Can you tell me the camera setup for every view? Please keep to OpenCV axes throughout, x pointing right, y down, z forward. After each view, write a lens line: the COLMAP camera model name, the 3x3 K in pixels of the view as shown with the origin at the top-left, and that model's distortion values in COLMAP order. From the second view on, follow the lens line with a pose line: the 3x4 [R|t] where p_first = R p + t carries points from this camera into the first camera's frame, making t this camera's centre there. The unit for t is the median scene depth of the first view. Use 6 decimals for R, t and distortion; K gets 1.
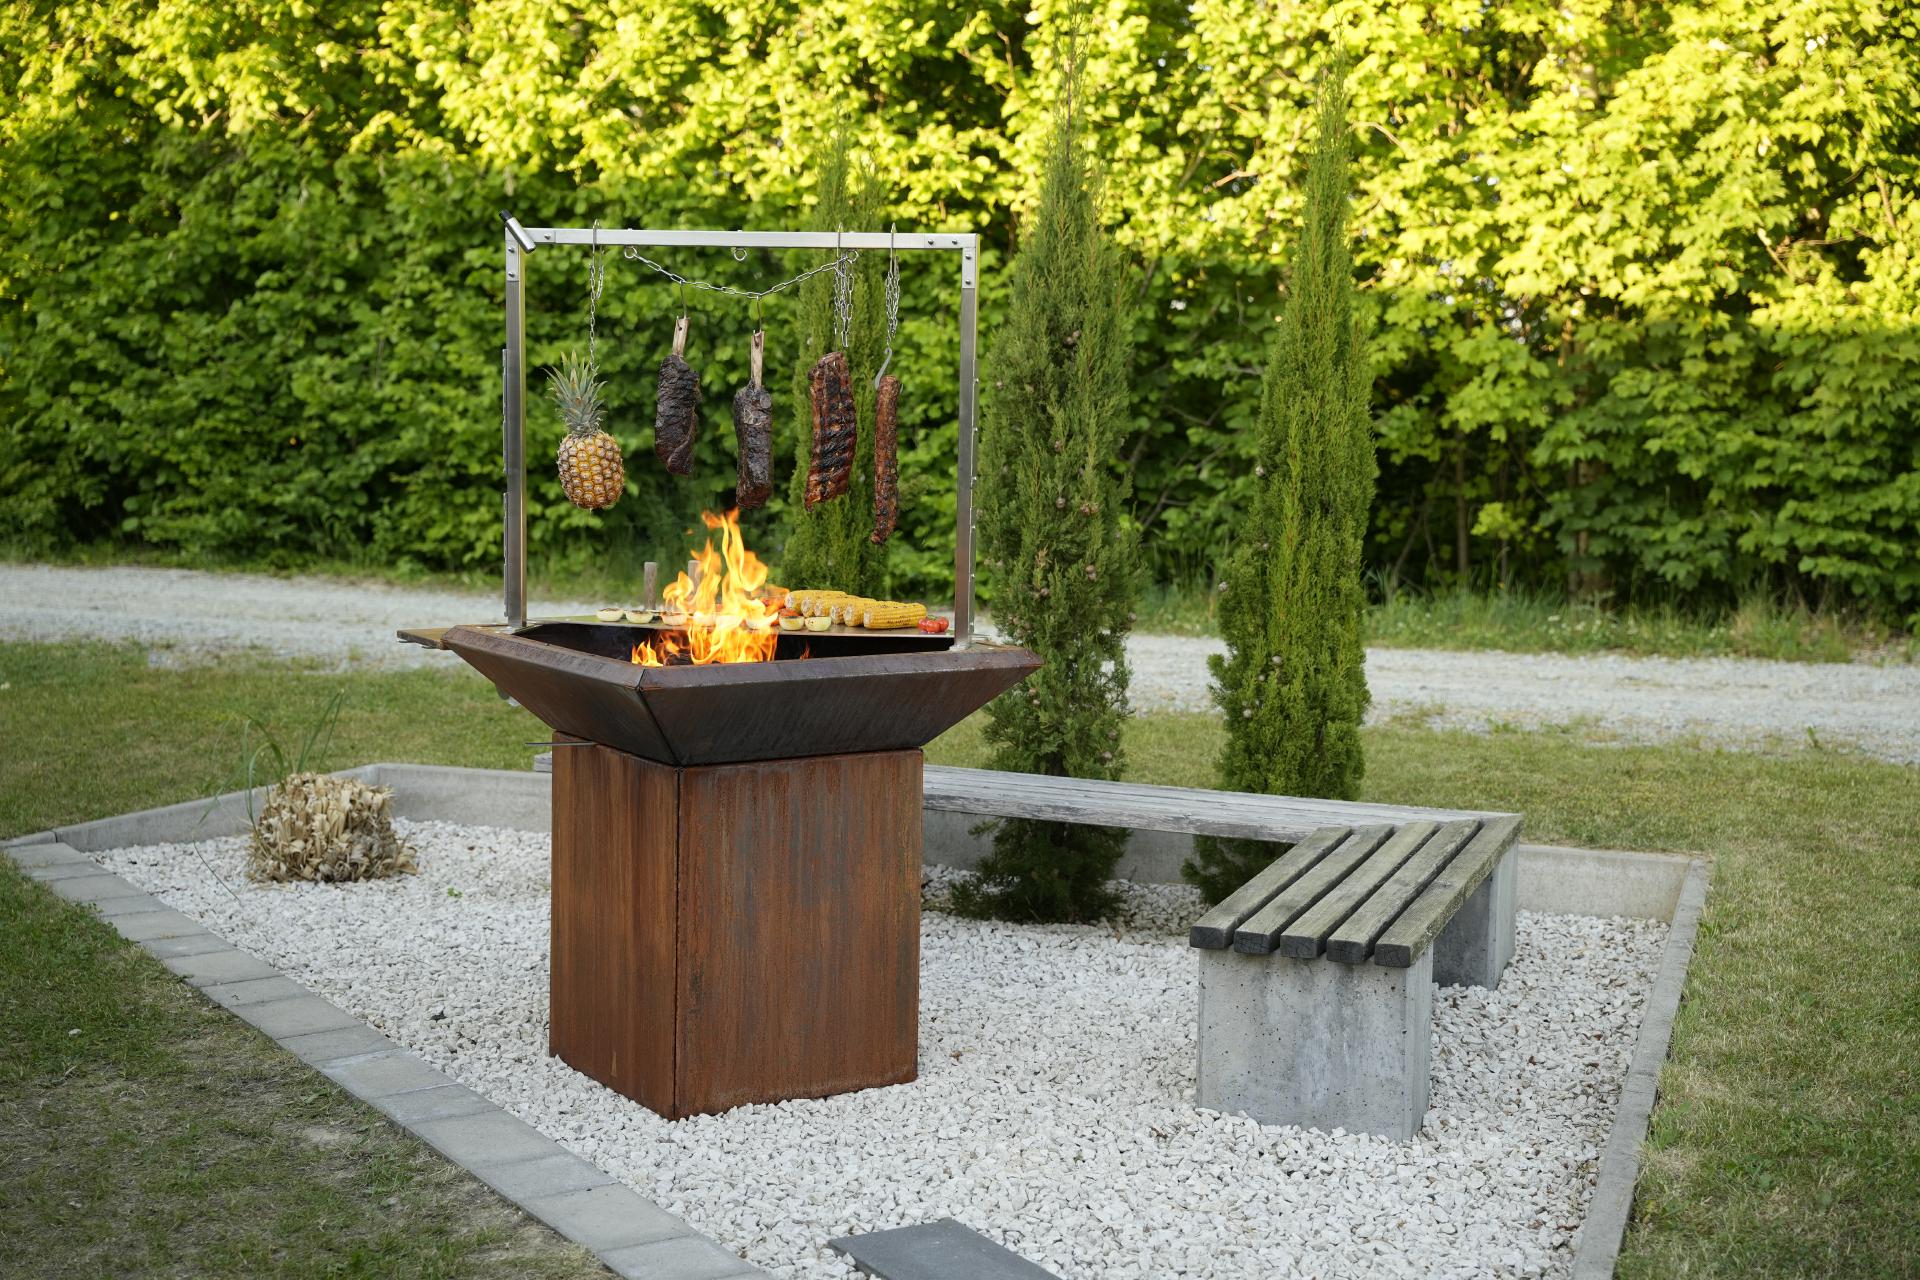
lens RADIAL K [[2741.0, 0, 962.2], [0, 2741.0, 633.2], [0, 0, 1]] dist [0.284458, 0.000000]
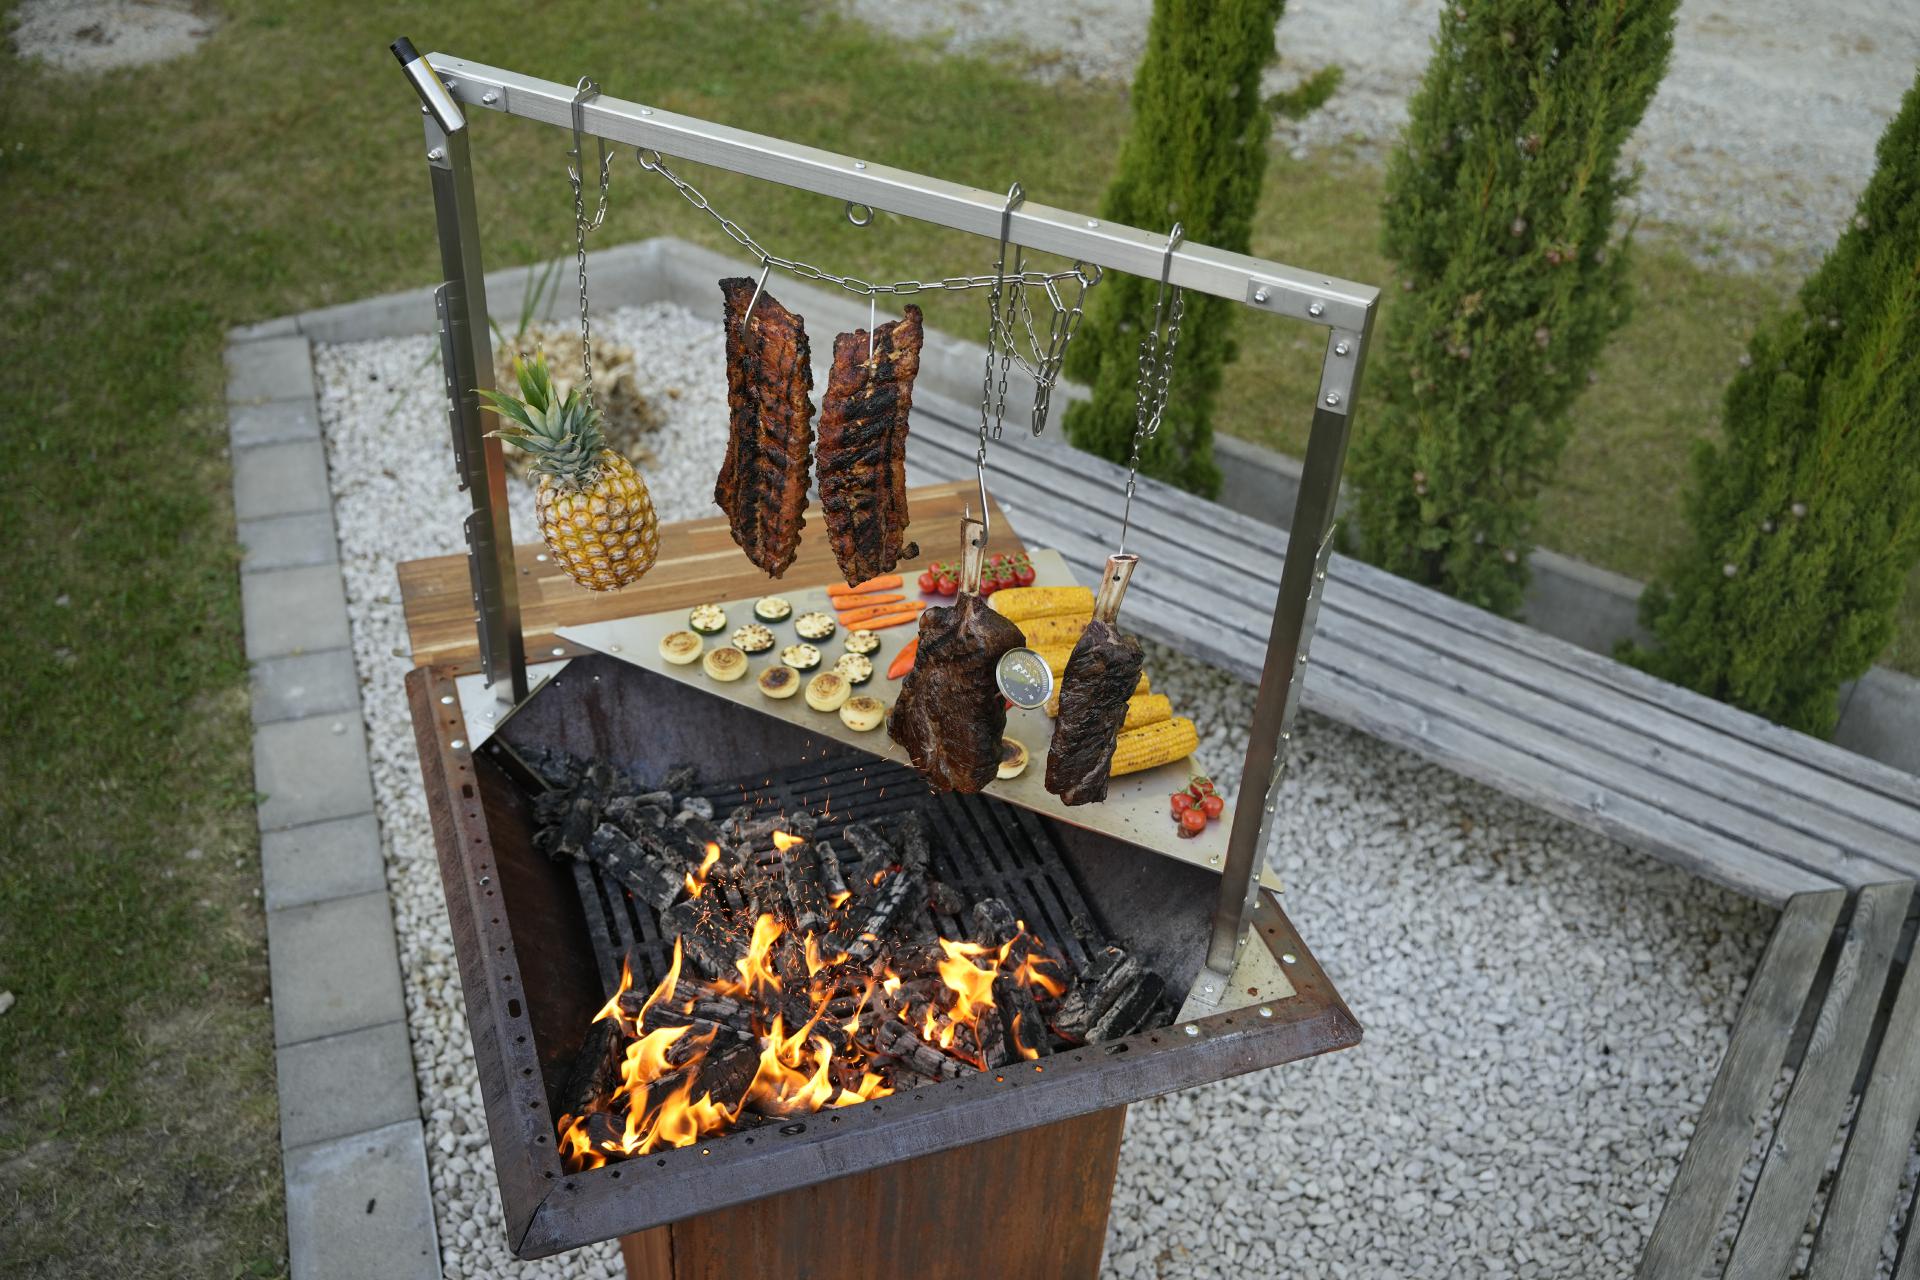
lens RADIAL K [[1927.5, 0, 974.5], [0, 1927.5, 637.7], [0, 0, 1]] dist [0.049809, 0.000000]
pose [[0.969624, 0.177739, -0.168041, 0.003074], [-0.066385, 0.852445, 0.518585, -0.105781], [0.235418, -0.491678, 0.838350, 0.294910]]
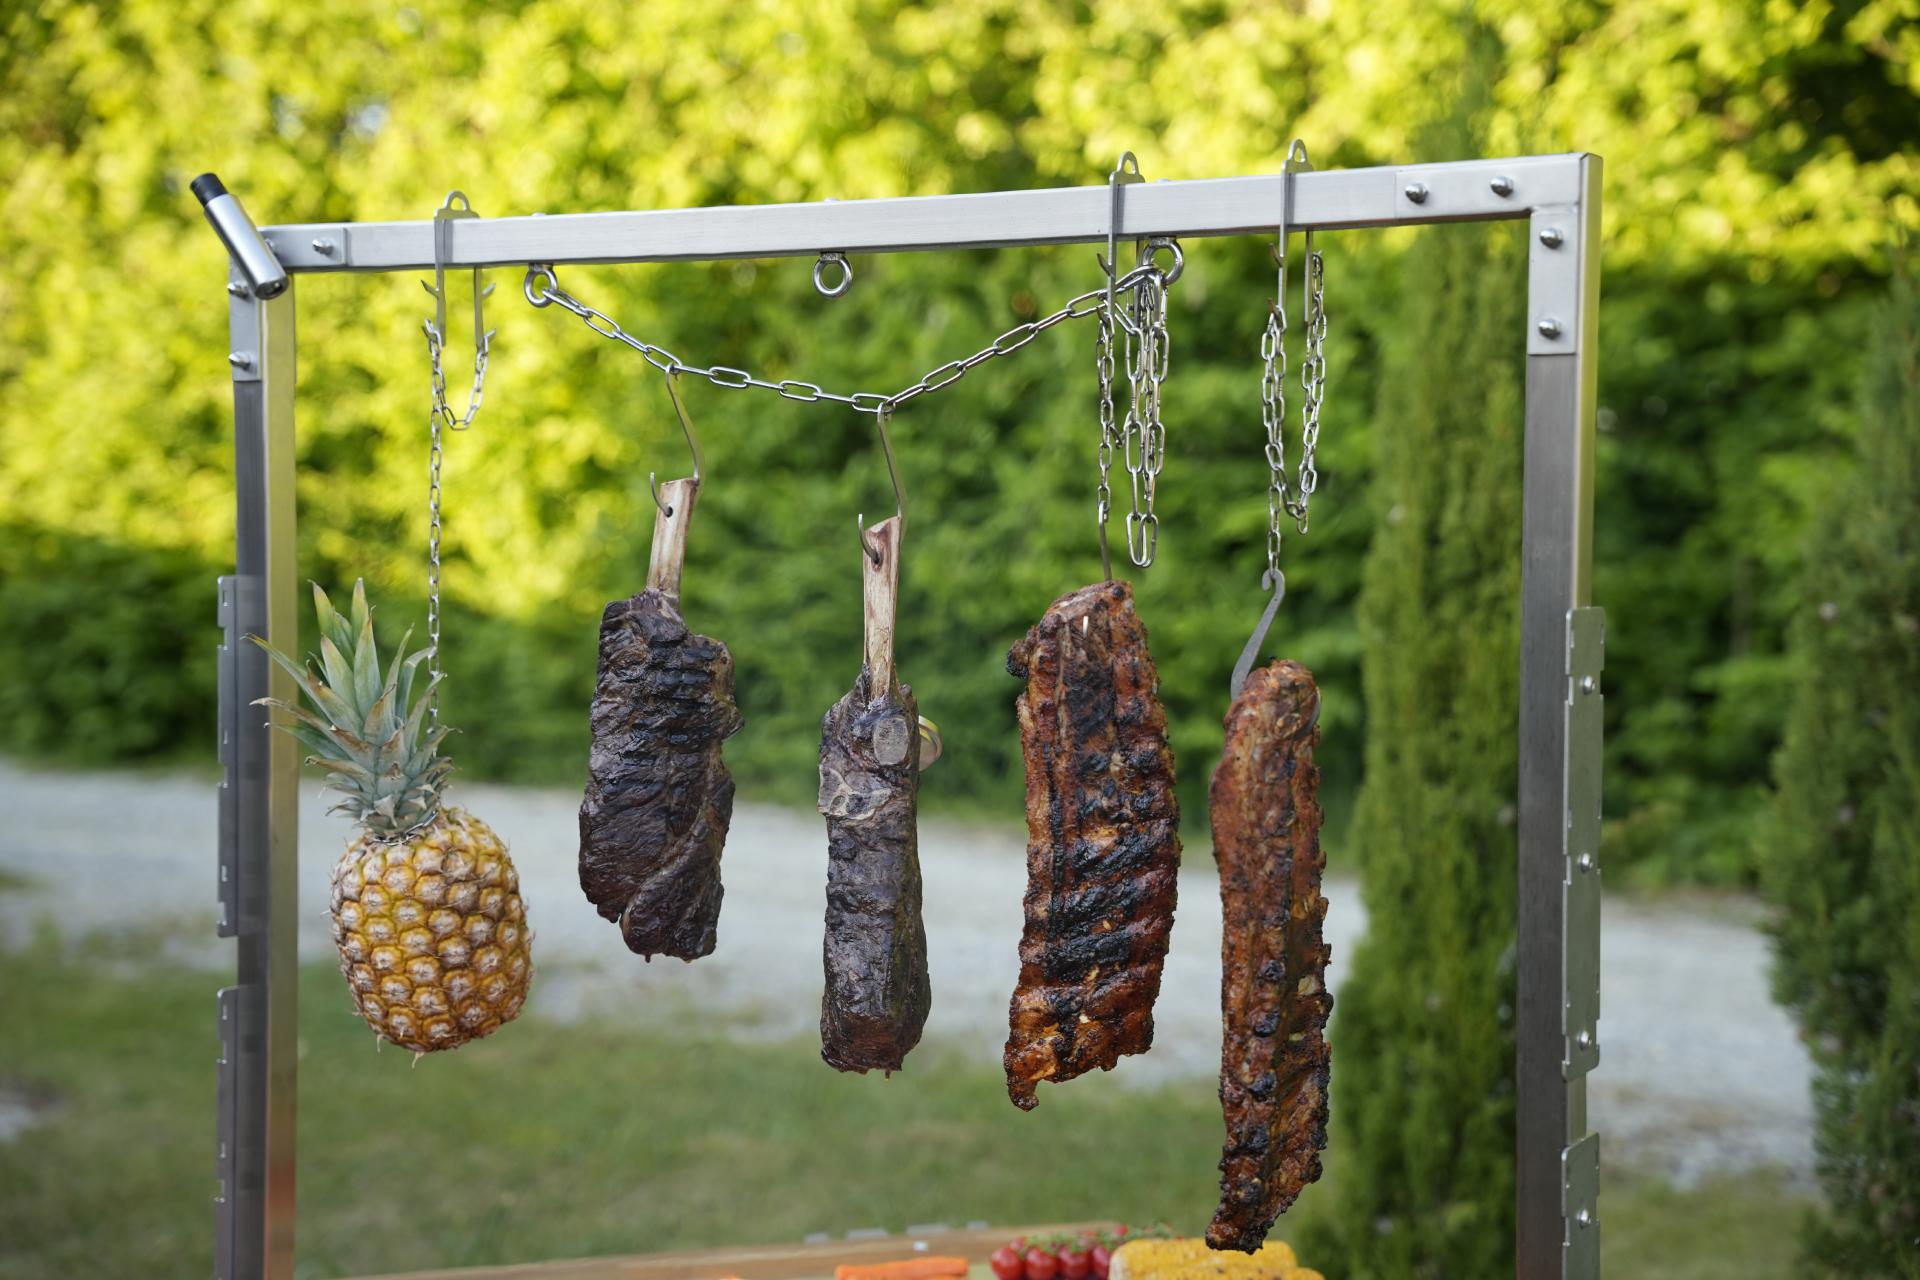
lens RADIAL K [[2836.7, 0, 941.1], [0, 2836.7, 646.9], [0, 0, 1]] dist [0.253525, 0.000000]
pose [[0.946557, 0.003847, -0.322515, 0.015539], [-0.019948, 0.998713, -0.046633, -0.034109], [0.321920, 0.050575, 0.945415, 0.297550]]
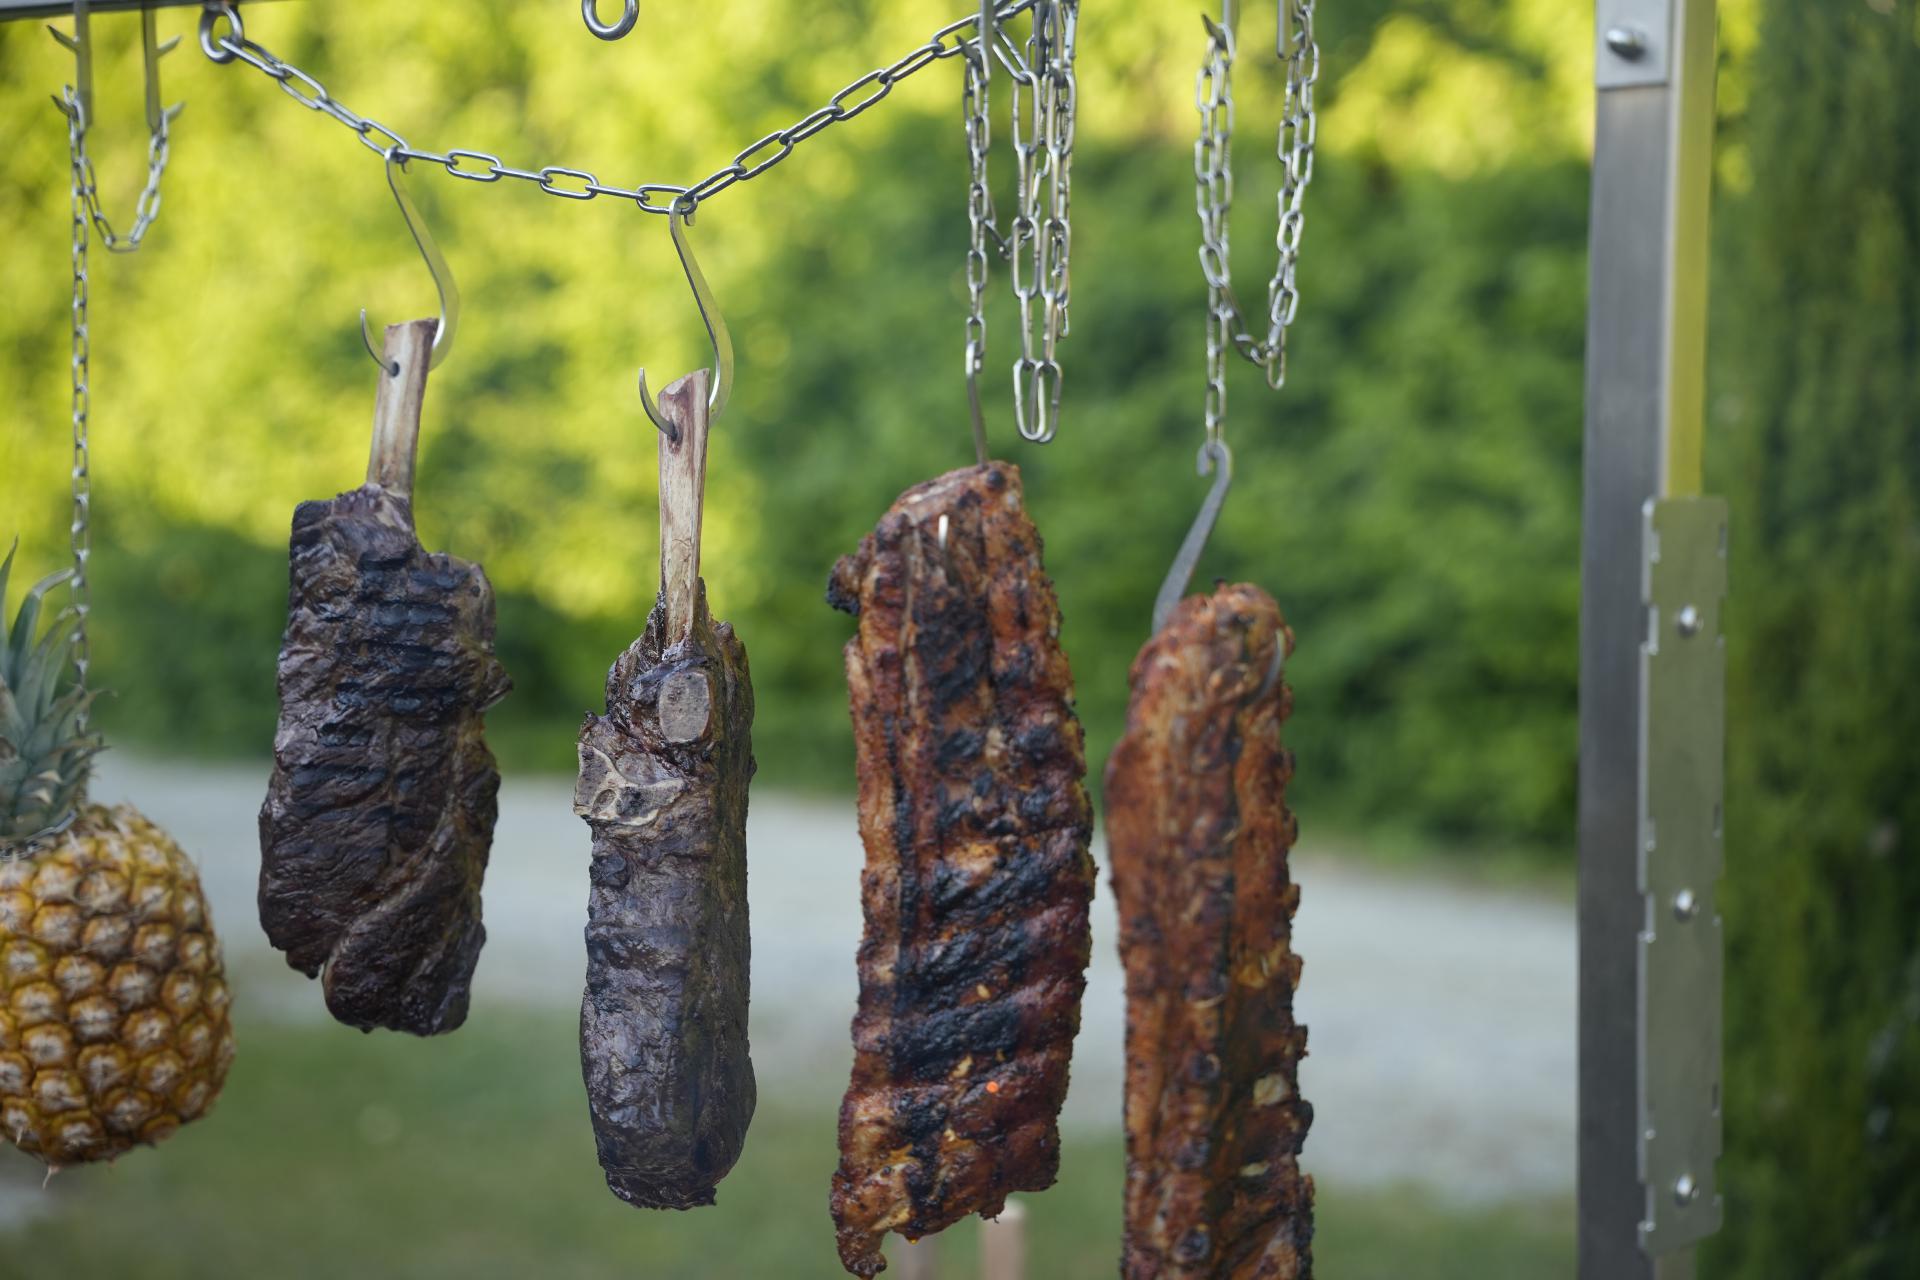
lens RADIAL K [[3586.8, 0, 940.4], [0, 3586.8, 649.8], [0, 0, 1]] dist [0.281844, 0.000000]
pose [[0.904958, 0.010471, -0.425373, 0.025130], [-0.028902, 0.998901, -0.036896, -0.033831], [0.424519, 0.045684, 0.904266, 0.326117]]
